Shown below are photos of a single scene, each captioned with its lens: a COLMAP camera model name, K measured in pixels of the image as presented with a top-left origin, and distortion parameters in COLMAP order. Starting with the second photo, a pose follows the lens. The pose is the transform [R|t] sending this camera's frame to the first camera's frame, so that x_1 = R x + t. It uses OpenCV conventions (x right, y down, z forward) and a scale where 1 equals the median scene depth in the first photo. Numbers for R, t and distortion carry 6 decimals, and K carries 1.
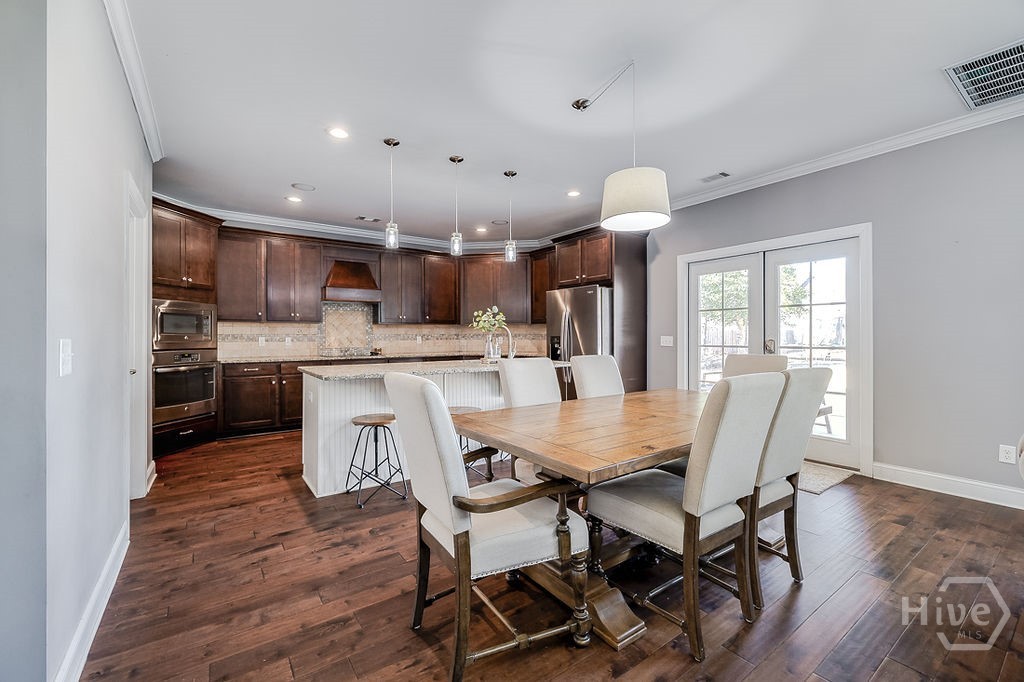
lens RADIAL K [[426.9, 0, 496.2], [0, 426.9, 334.3], [0, 0, 1]] dist [0.003610, -0.000440]
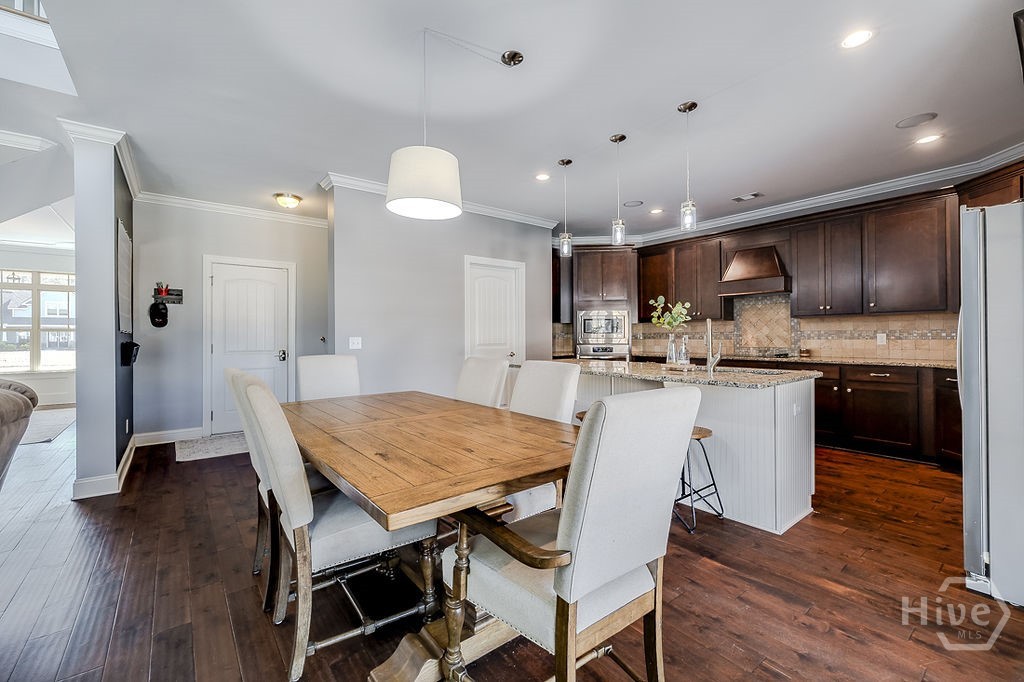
lens RADIAL K [[426.9, 0, 512.7], [0, 426.9, 334.0], [0, 0, 1]] dist [0.003610, -0.000440]
pose [[0.073948, -0.004252, -0.997253, 0.519692], [0.006937, 0.999969, -0.003750, 0.004888], [0.997238, -0.006641, 0.073975, 0.464075]]
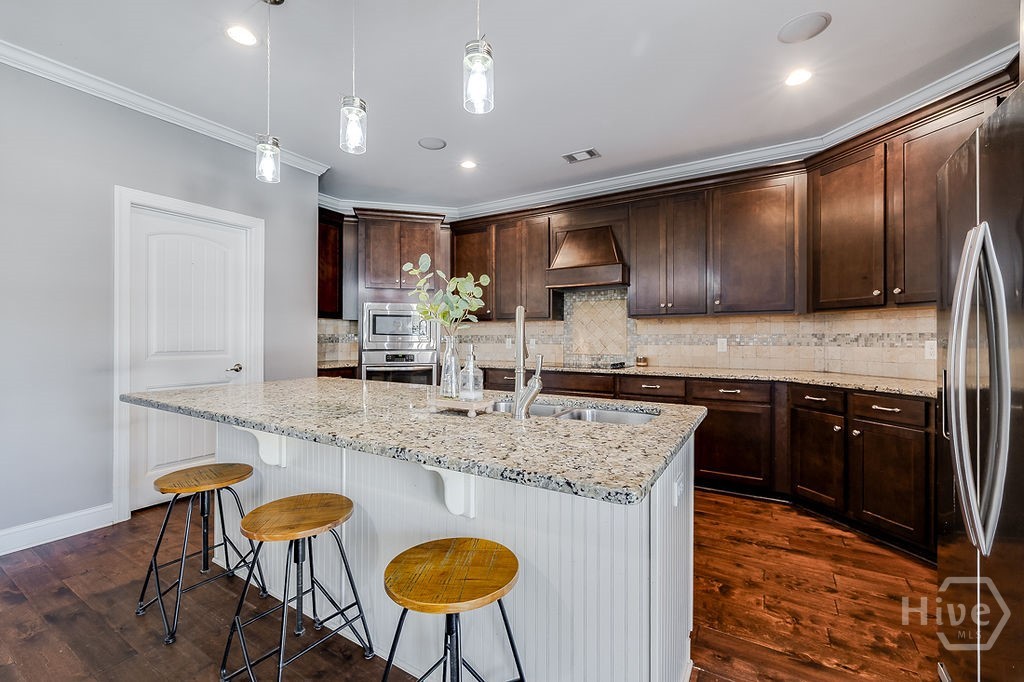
lens RADIAL K [[426.9, 0, 513.1], [0, 426.9, 338.0], [0, 0, 1]] dist [0.003610, -0.000440]
pose [[0.422399, 0.001497, -0.906409, 0.242120], [-0.000736, 0.999999, 0.001309, 0.004775], [0.906410, 0.000114, 0.422400, 0.632729]]
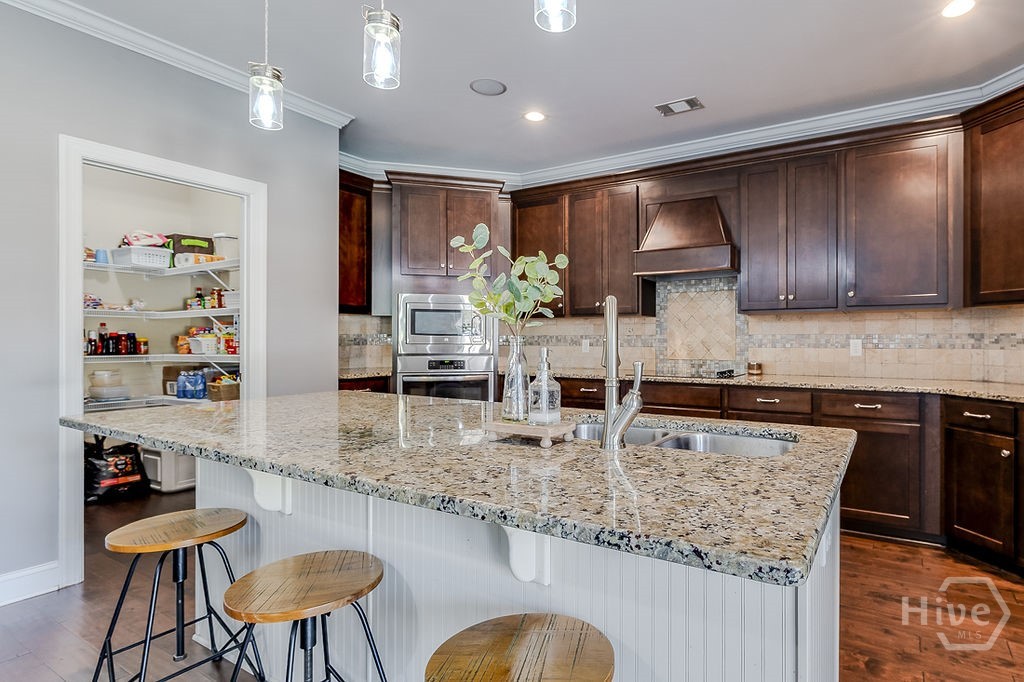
lens RADIAL K [[527.1, 0, 604.0], [0, 527.1, 341.1], [0, 0, 1]] dist [-0.000050, 0.003220]
pose [[0.450908, 0.004641, -0.892558, 0.218193], [-0.000022, 0.999987, 0.005189, 0.004791], [0.892570, -0.002320, 0.450902, 0.636759]]
